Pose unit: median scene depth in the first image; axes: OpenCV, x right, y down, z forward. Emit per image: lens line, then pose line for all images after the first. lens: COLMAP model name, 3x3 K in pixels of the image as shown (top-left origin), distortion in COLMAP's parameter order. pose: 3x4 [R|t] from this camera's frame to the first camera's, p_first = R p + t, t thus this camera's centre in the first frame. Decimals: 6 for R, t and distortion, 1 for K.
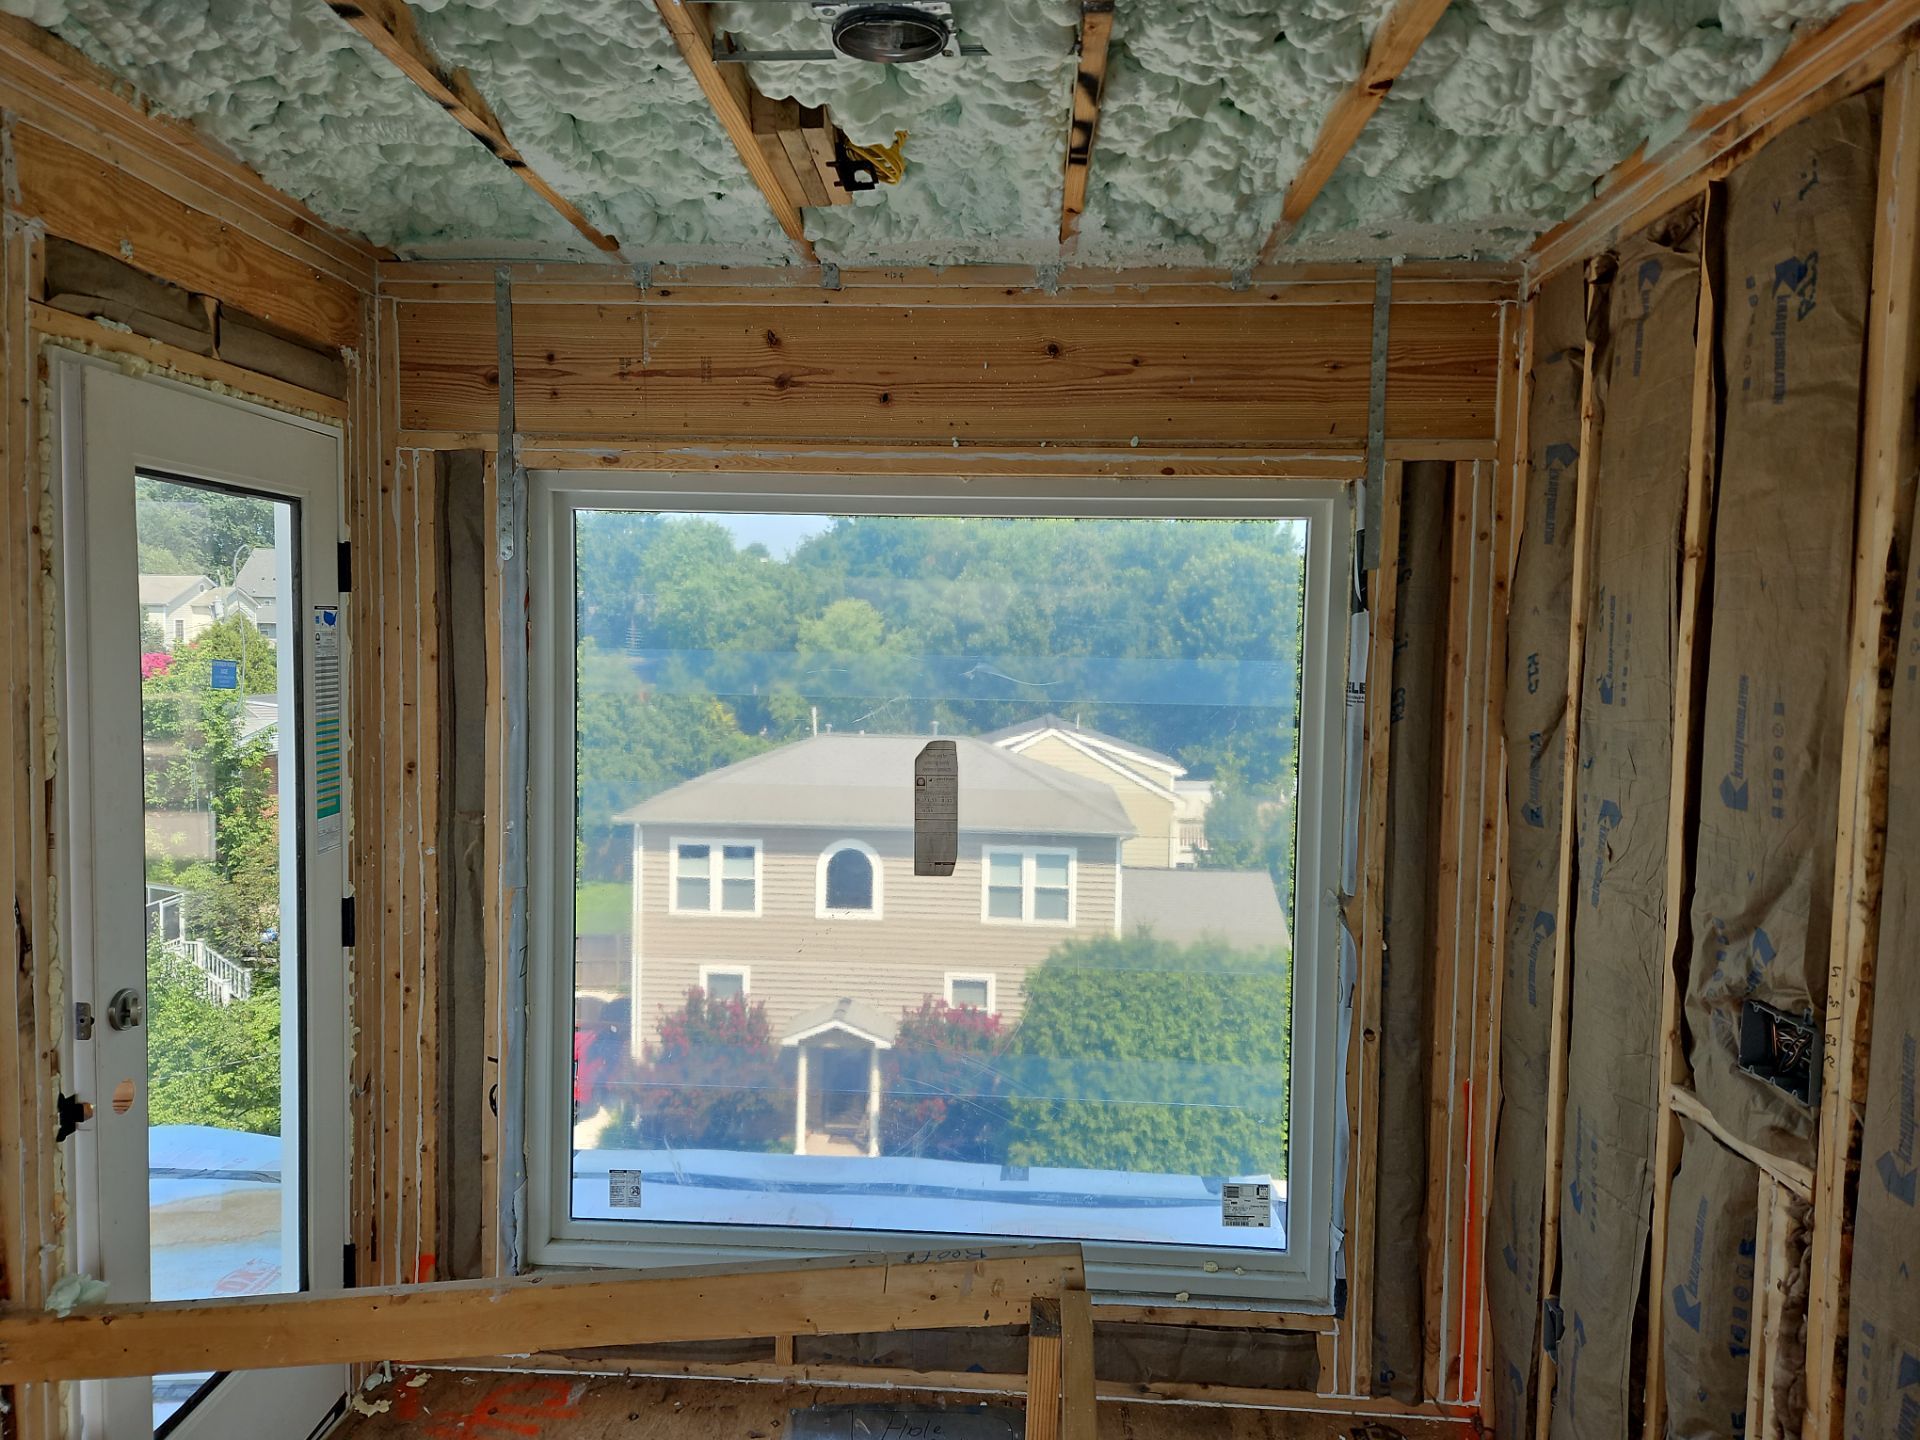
lens RADIAL K [[1271.7, 0, 934.7], [0, 1271.7, 719.1], [0, 0, 1]] dist [0.085135, -0.075066]
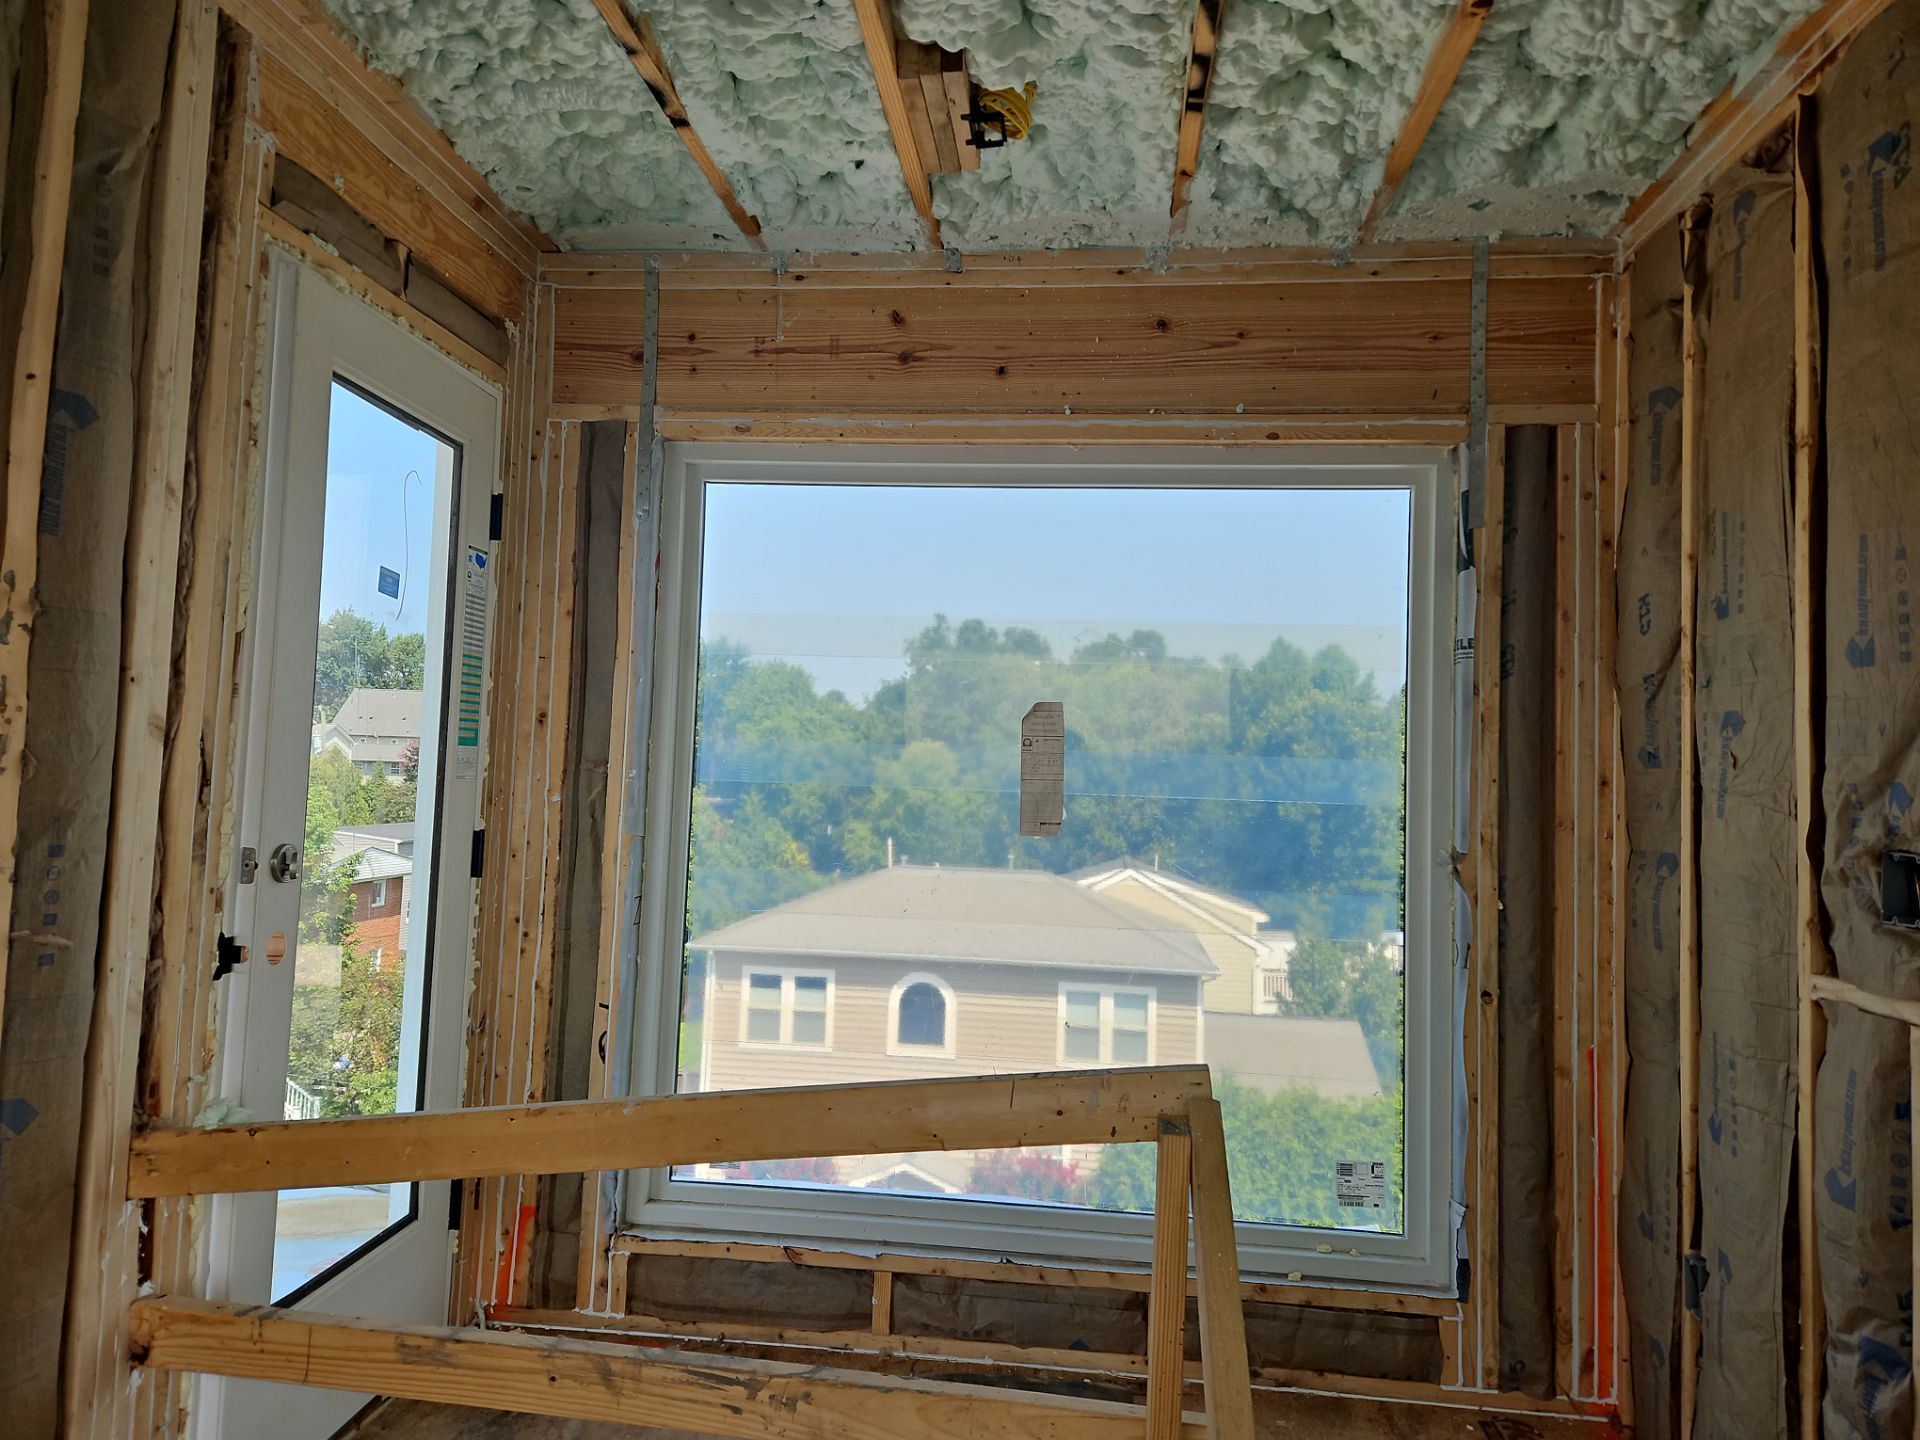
lens RADIAL K [[1275.0, 0, 945.1], [0, 1275.0, 713.6], [0, 0, 1]] dist [0.082493, -0.067102]
pose [[0.998587, 0.014180, -0.051224, -0.029525], [-0.020177, 0.992746, -0.118529, 0.173721], [0.049172, 0.119395, 0.991628, -0.024221]]
